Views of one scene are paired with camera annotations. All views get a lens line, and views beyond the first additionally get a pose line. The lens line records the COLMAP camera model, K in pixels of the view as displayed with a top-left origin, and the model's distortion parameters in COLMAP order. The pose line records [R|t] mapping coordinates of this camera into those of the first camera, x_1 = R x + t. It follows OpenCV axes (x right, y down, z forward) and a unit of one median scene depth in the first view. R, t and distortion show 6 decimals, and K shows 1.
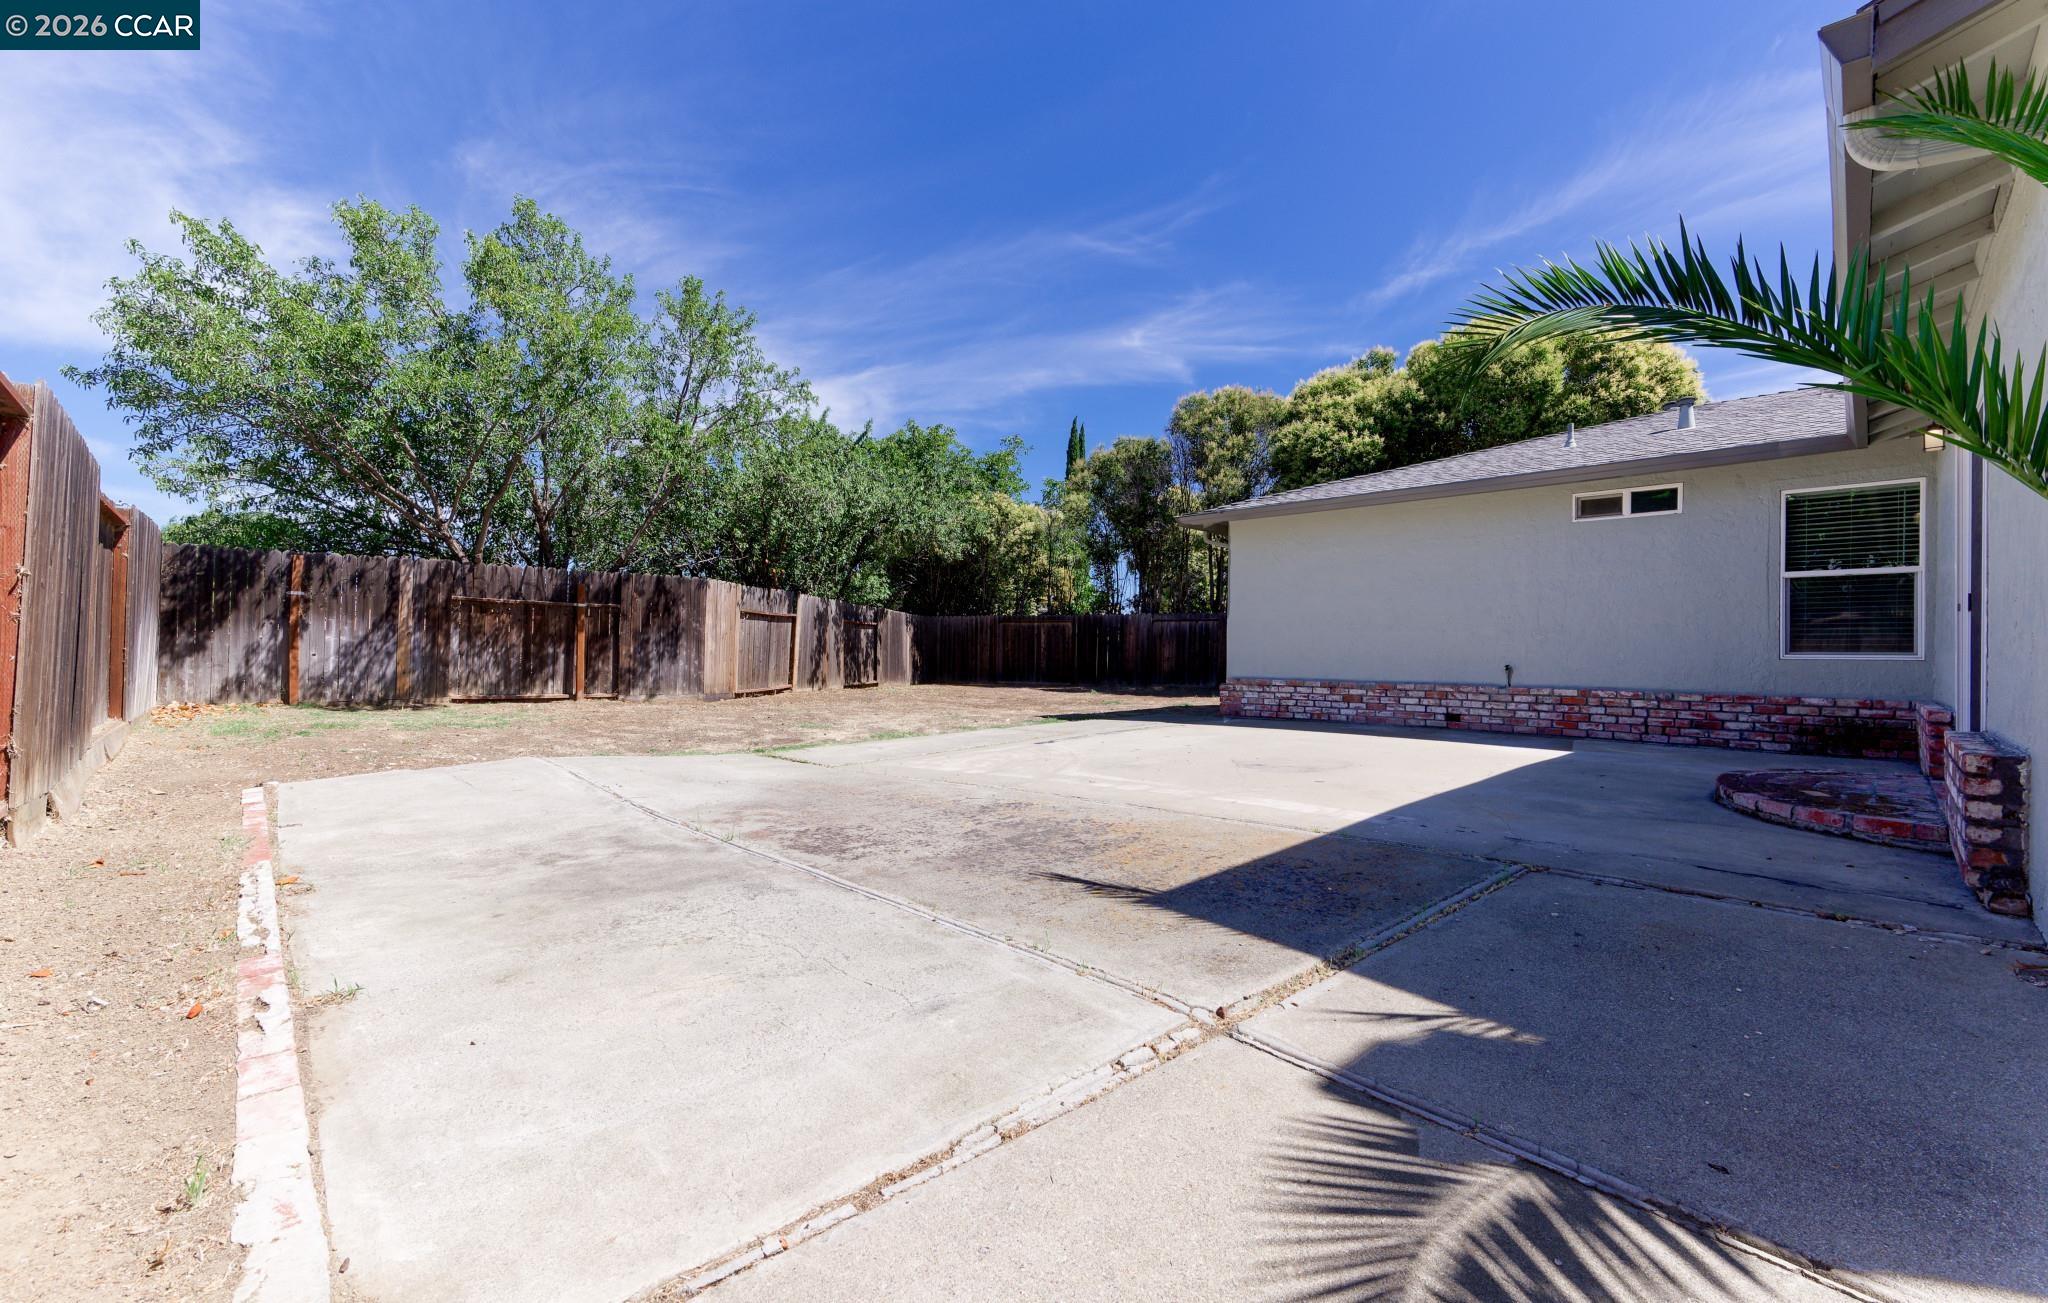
lens RADIAL K [[876.6, 0, 1025.3], [0, 876.6, 650.7], [0, 0, 1]] dist [-0.004979, -0.000664]
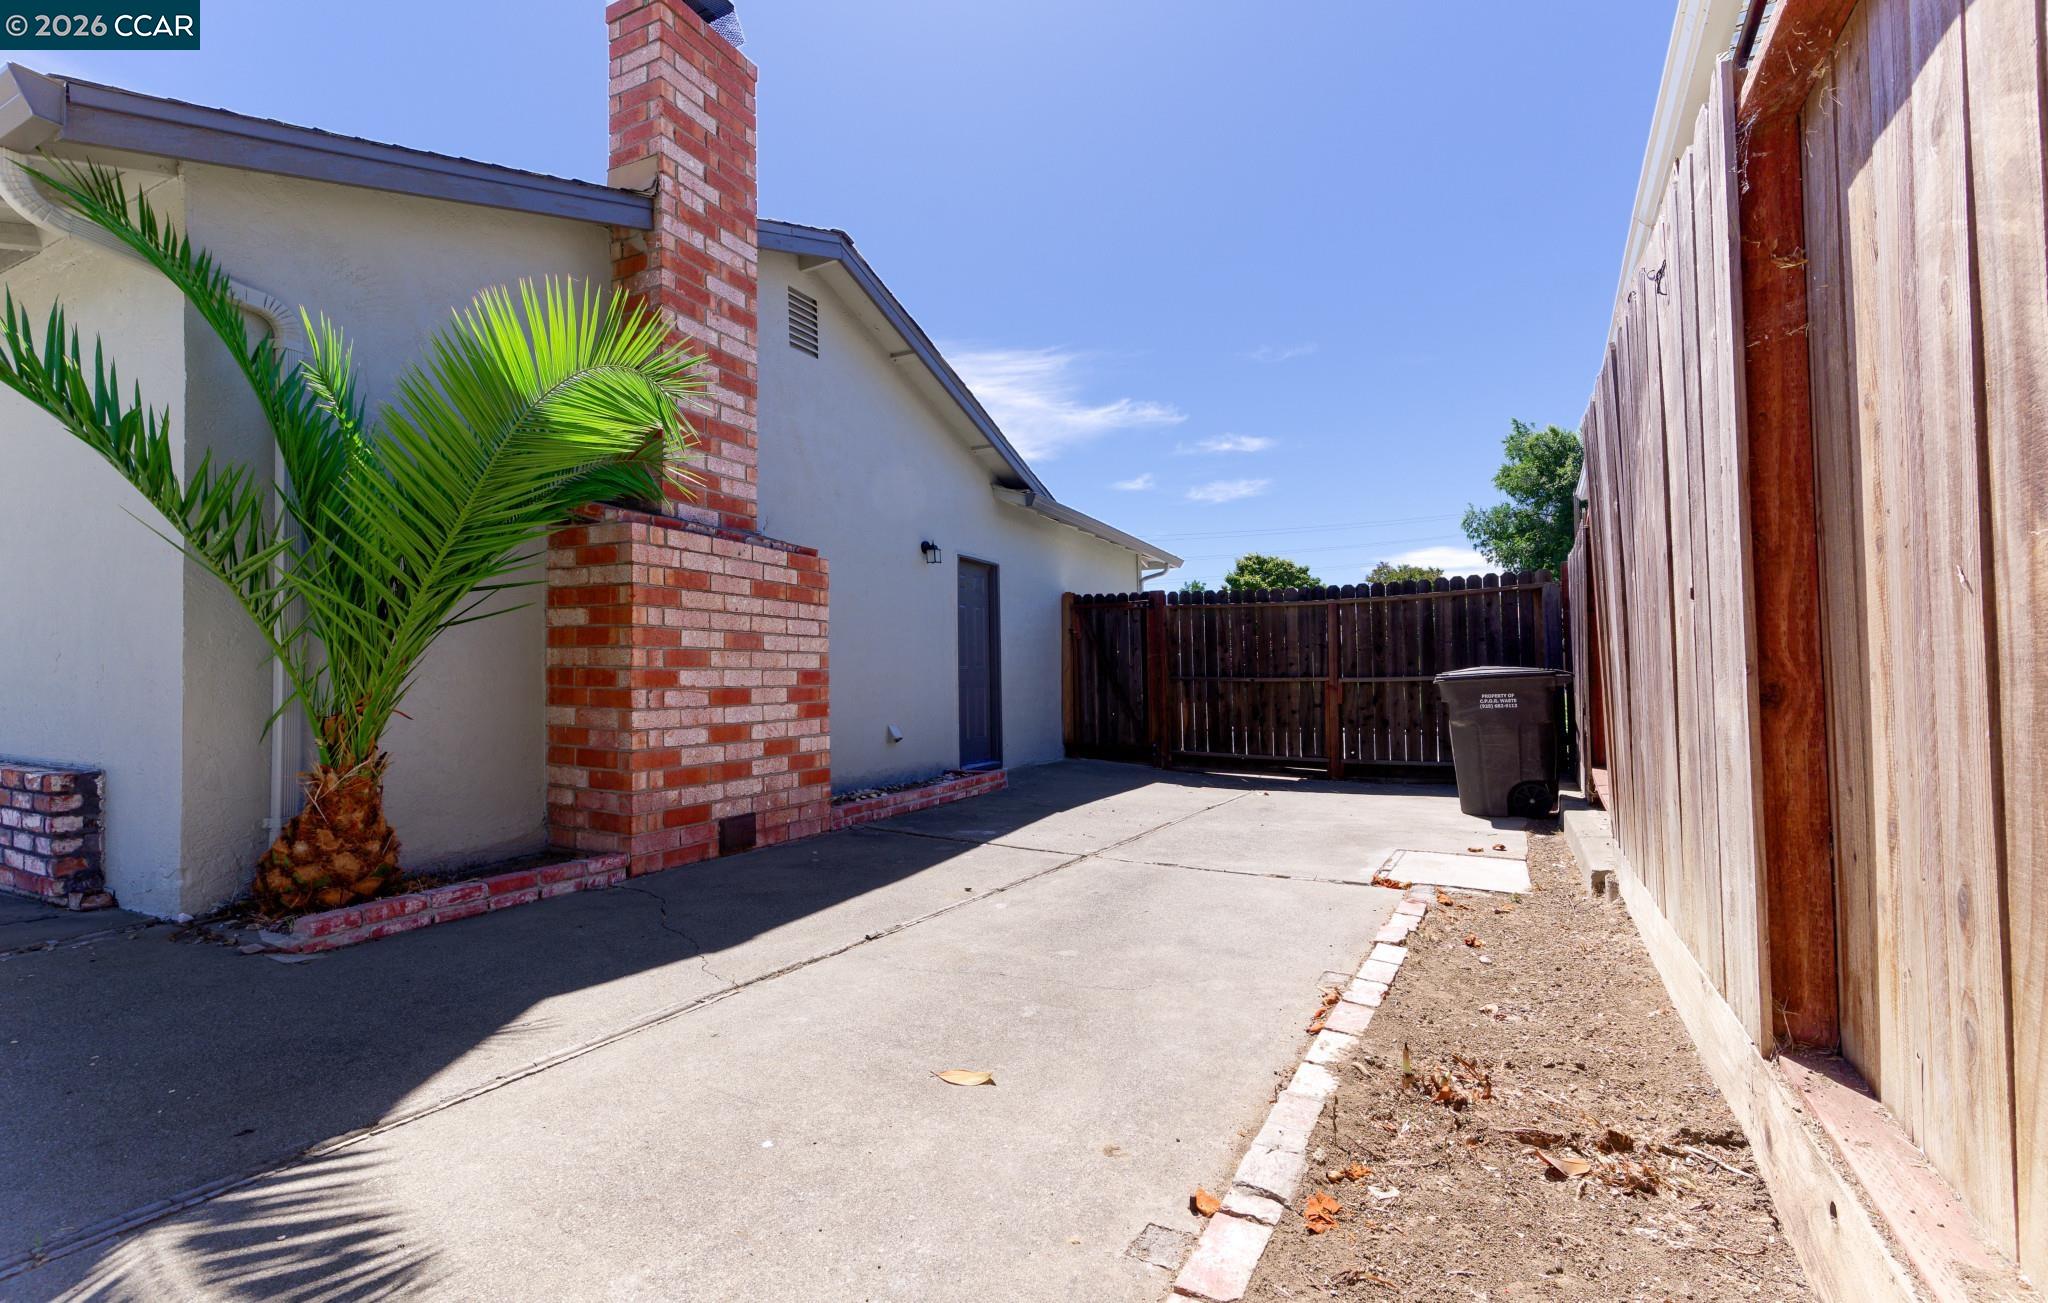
lens RADIAL K [[876.6, 0, 1023.6], [0, 876.6, 652.2], [0, 0, 1]] dist [-0.004979, -0.000664]
pose [[-0.324188, 0.013618, 0.945895, -0.690390], [-0.002765, 0.999878, -0.015343, -0.044659], [-0.945989, -0.007590, -0.324111, 0.393966]]
